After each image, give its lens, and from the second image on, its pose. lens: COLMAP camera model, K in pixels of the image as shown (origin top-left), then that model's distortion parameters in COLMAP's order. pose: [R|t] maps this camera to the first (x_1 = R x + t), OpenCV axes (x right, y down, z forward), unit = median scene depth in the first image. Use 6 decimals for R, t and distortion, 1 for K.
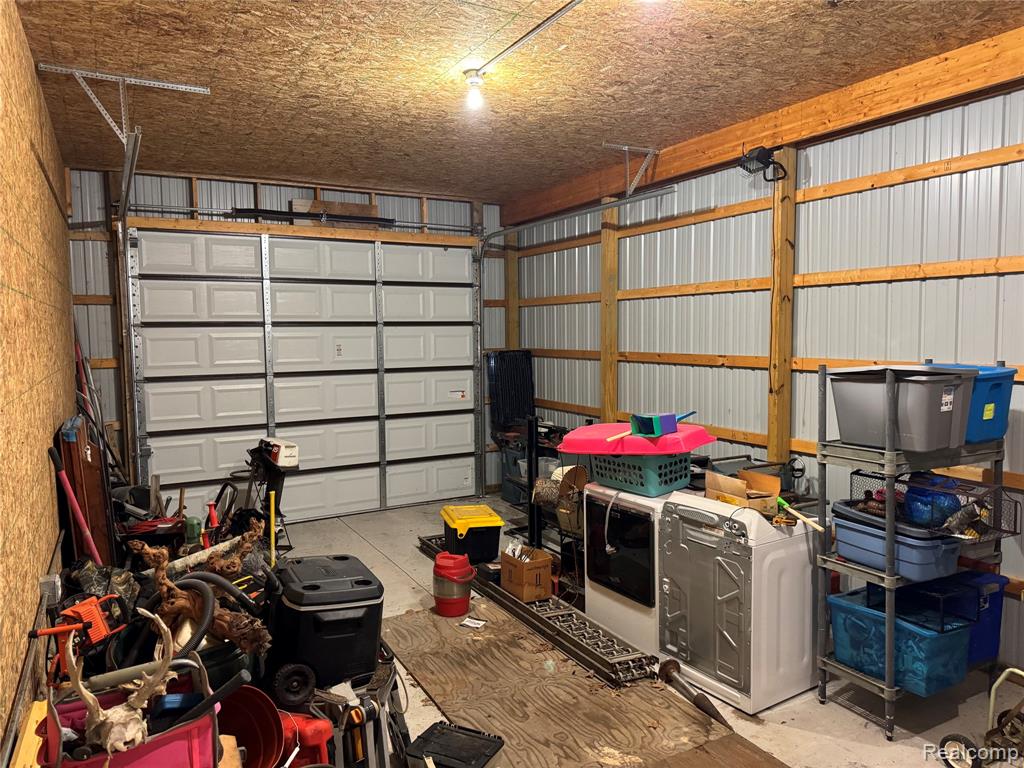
lens RADIAL K [[718.1, 0, 507.3], [0, 718.1, 379.8], [0, 0, 1]] dist [0.130834, -0.208023]
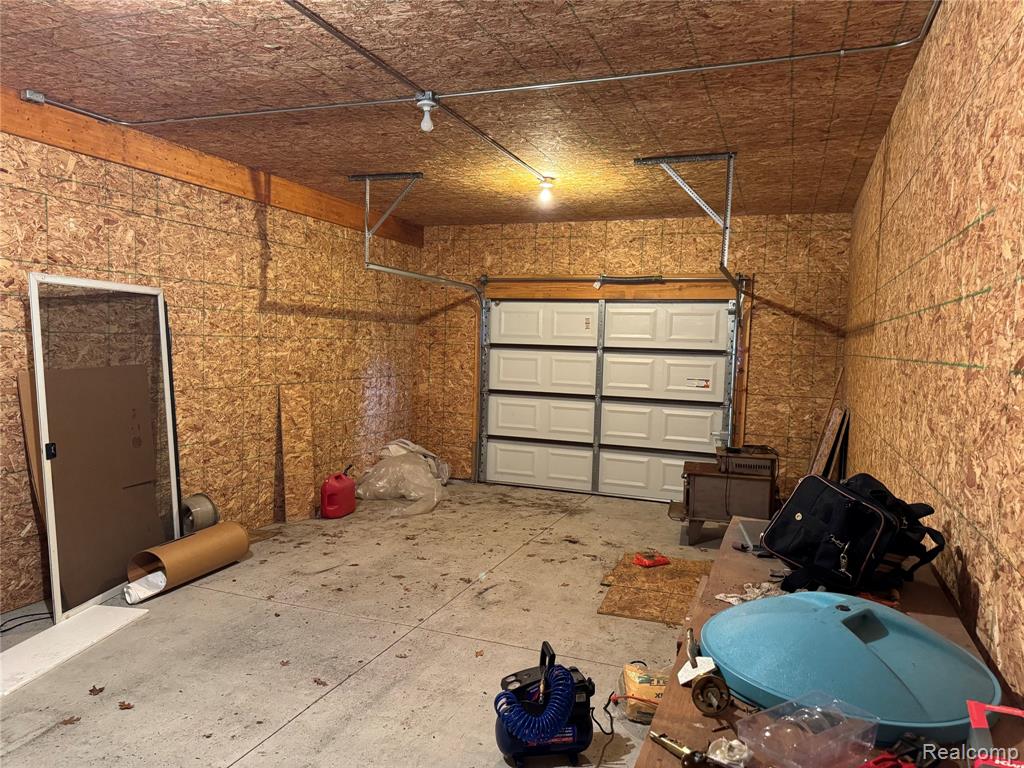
lens RADIAL K [[718.1, 0, 507.3], [0, 718.1, 379.8], [0, 0, 1]] dist [0.130834, -0.208023]
pose [[0.638188, 0.094249, -0.764090, 0.467182], [-0.071110, 0.995452, 0.063394, -0.023315], [0.766590, 0.013877, 0.641987, 0.294616]]
